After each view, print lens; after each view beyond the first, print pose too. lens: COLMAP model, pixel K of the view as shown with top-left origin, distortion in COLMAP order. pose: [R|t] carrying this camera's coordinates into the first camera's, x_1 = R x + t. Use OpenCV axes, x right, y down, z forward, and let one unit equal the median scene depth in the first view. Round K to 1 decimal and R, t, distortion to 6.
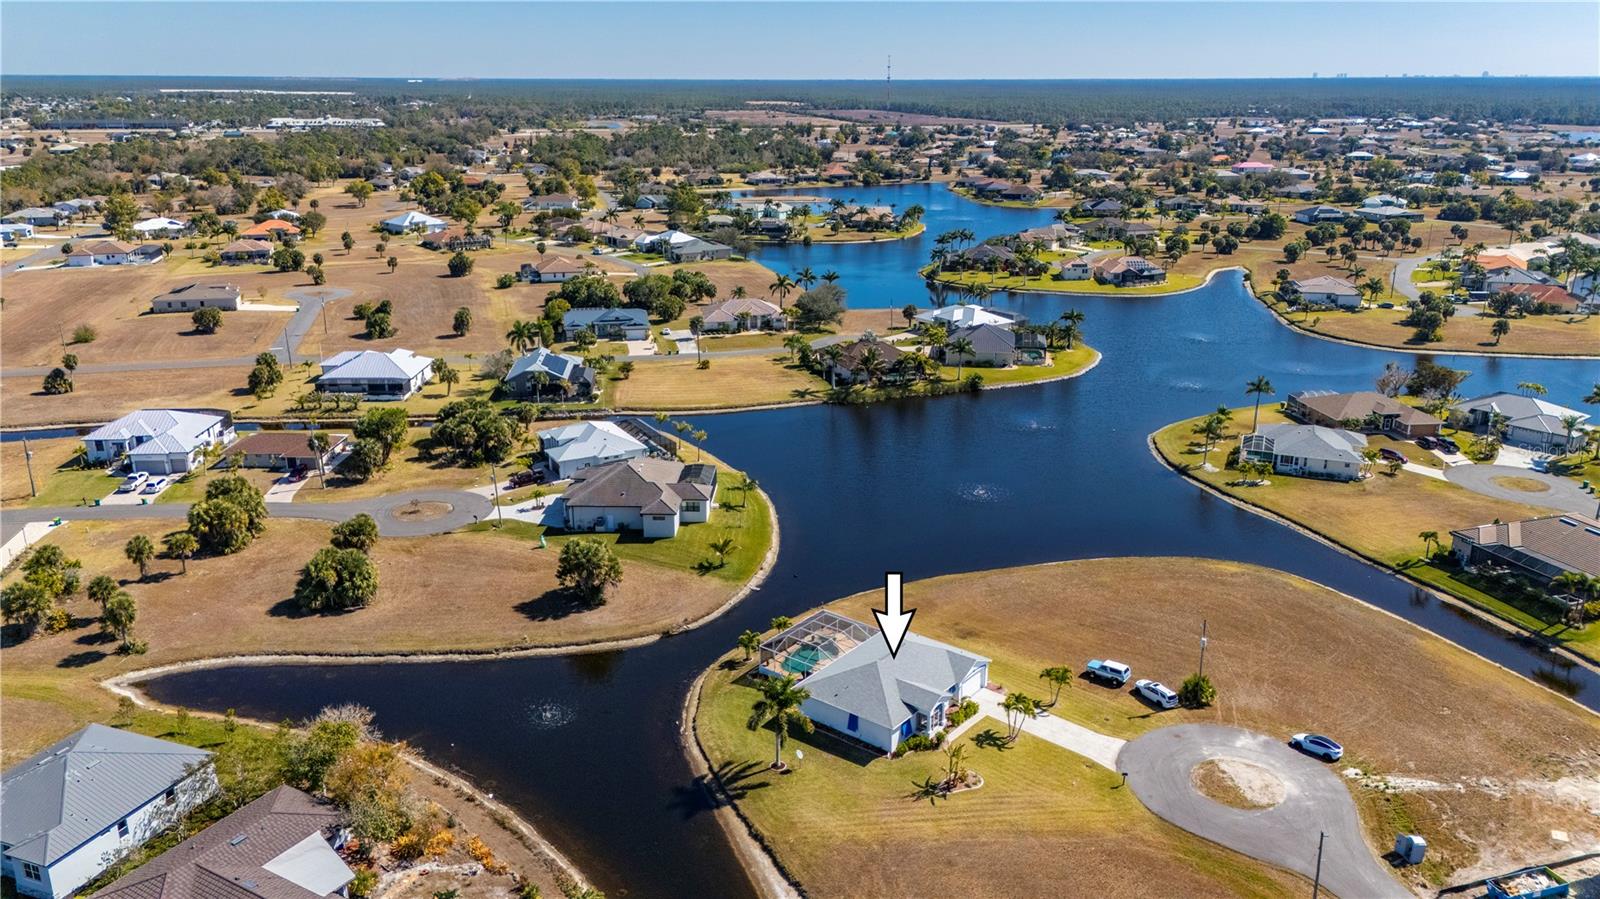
lens RADIAL K [[1165.8, 0, 800.0], [0, 1165.8, 449.5], [0, 0, 1]] dist [0.095343, -0.108007]
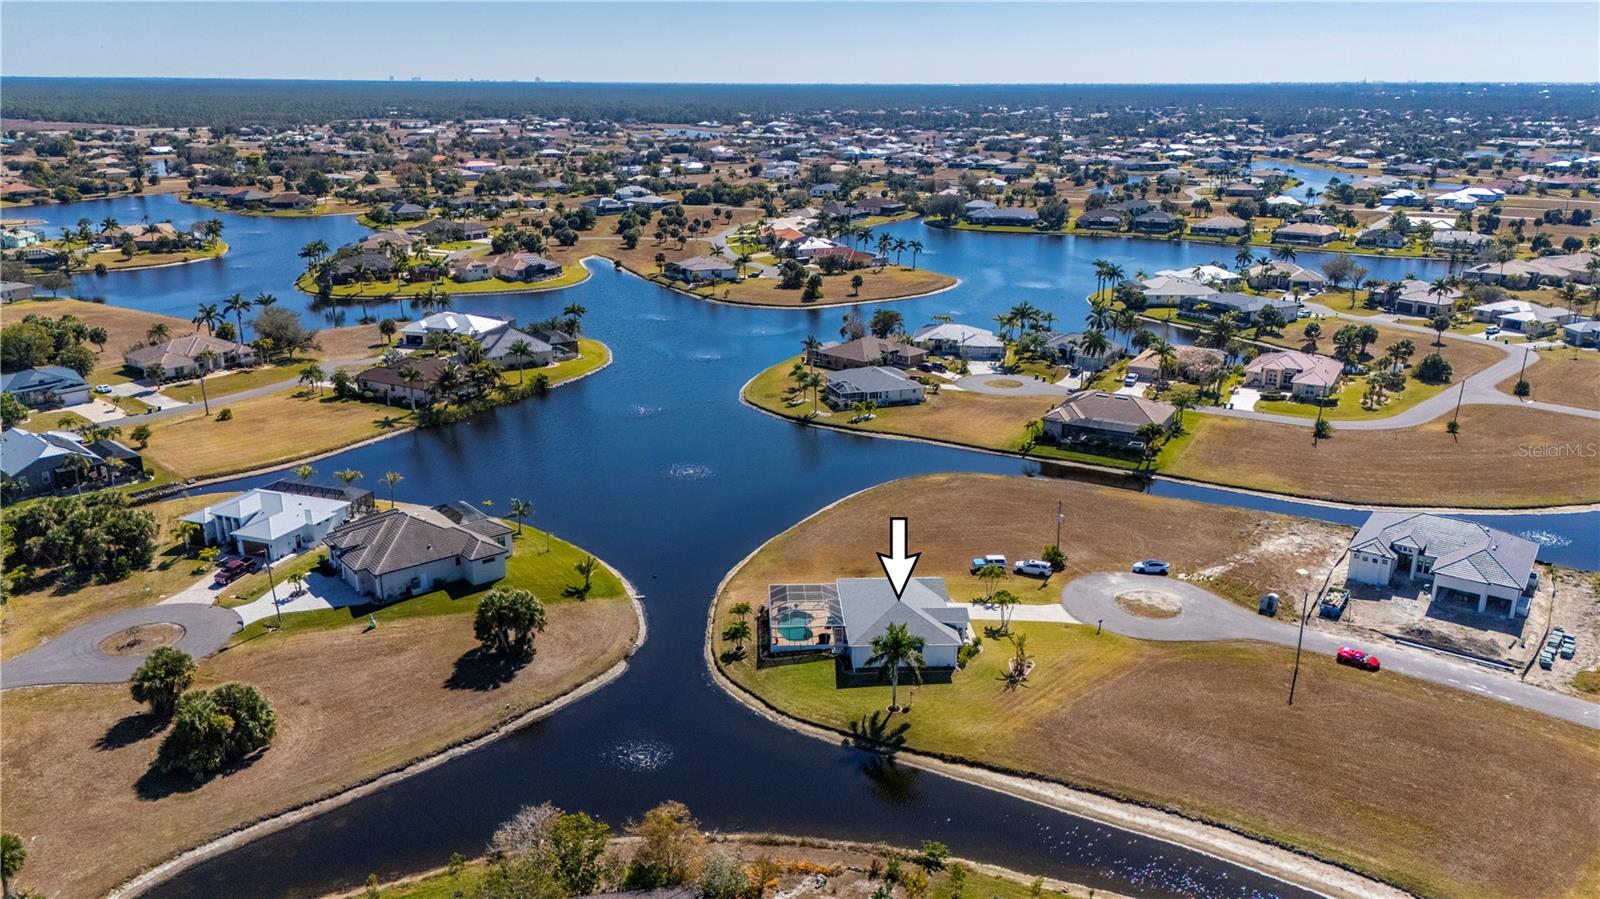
lens RADIAL K [[1165.8, 0, 800.0], [0, 1165.8, 449.5], [0, 0, 1]] dist [0.095343, -0.108007]
pose [[0.754378, -0.195001, 0.626808, -0.340326], [0.195905, 0.978224, 0.068550, -0.028153], [-0.626526, 0.071082, 0.776152, 0.088070]]
